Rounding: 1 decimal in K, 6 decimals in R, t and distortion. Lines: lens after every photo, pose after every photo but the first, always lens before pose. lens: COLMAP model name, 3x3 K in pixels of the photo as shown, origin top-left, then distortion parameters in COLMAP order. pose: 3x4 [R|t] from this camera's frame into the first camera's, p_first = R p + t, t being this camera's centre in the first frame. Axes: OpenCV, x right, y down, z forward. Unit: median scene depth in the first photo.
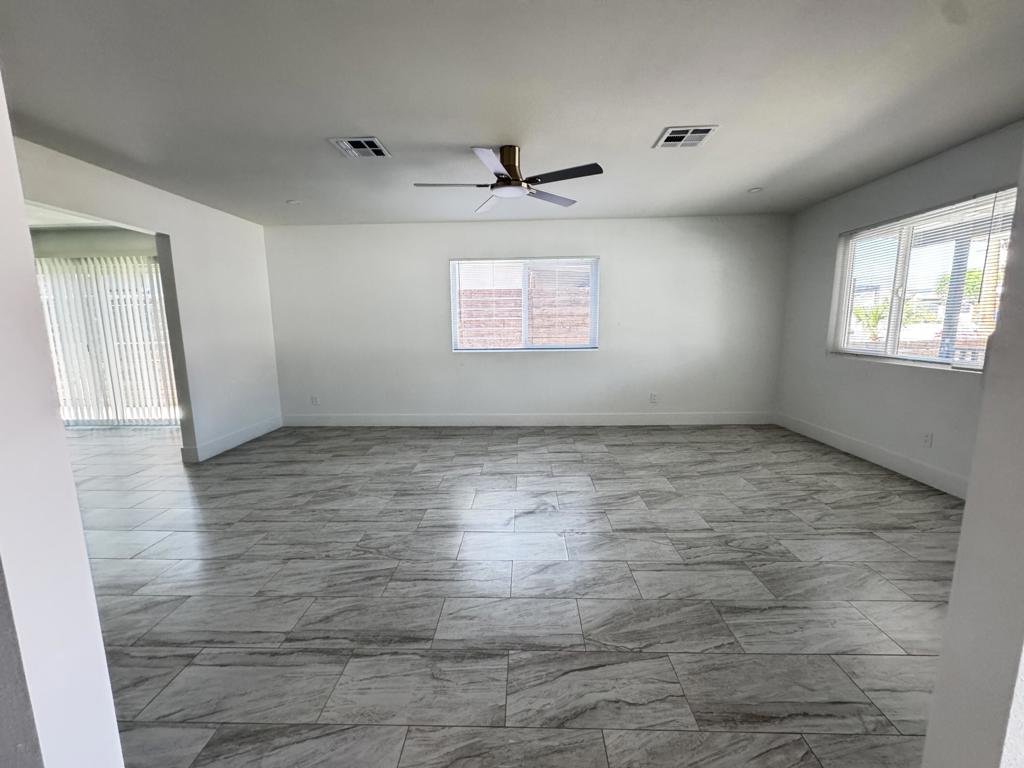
lens RADIAL K [[408.1, 0, 512.0], [0, 408.1, 382.1], [0, 0, 1]] dist [0.002016, 0.000724]
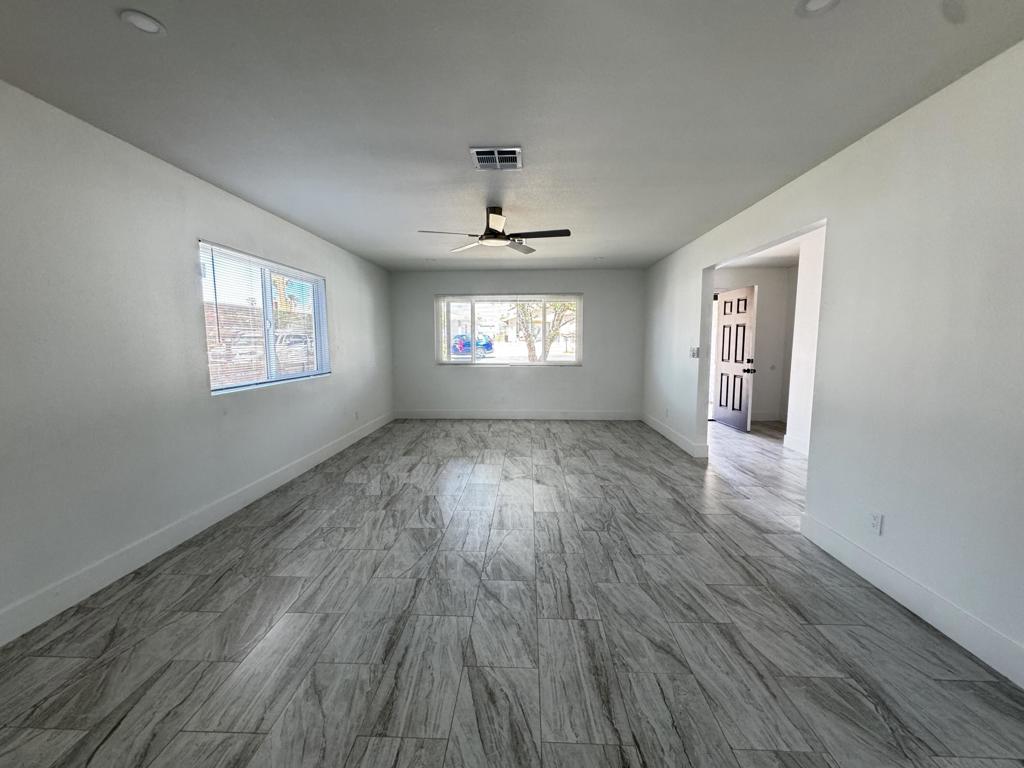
lens RADIAL K [[408.1, 0, 511.1], [0, 408.1, 383.2], [0, 0, 1]] dist [0.002016, 0.000724]
pose [[0.009362, -0.087915, 0.996084, -1.841575], [0.144660, 0.985768, 0.085645, -0.200592], [-0.989437, 0.143292, 0.021947, 1.407127]]
